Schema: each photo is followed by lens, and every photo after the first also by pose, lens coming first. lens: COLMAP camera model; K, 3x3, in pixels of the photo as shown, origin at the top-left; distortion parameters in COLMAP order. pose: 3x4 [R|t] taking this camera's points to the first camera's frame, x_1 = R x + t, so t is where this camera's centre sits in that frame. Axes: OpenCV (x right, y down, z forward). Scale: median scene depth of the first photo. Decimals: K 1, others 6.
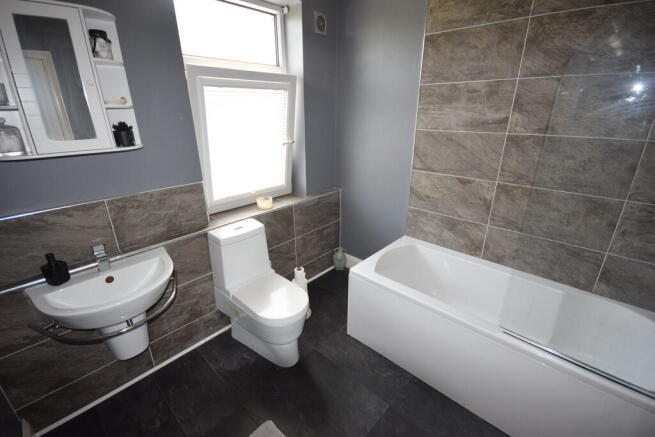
lens RADIAL K [[289.0, 0, 327.8], [0, 289.0, 219.2], [0, 0, 1]] dist [-0.017312, -0.001710]
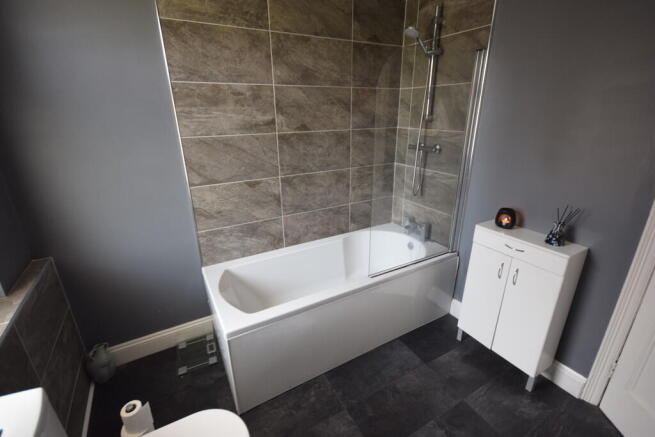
lens RADIAL K [[297.8, 0, 328.7], [0, 297.8, 217.6], [0, 0, 1]] dist [-0.003092, 0.000027]
pose [[0.279933, -0.314388, 0.907082, -0.449833], [0.348378, 0.913717, 0.209175, -0.158862], [-0.894578, 0.257453, 0.365305, 0.444769]]
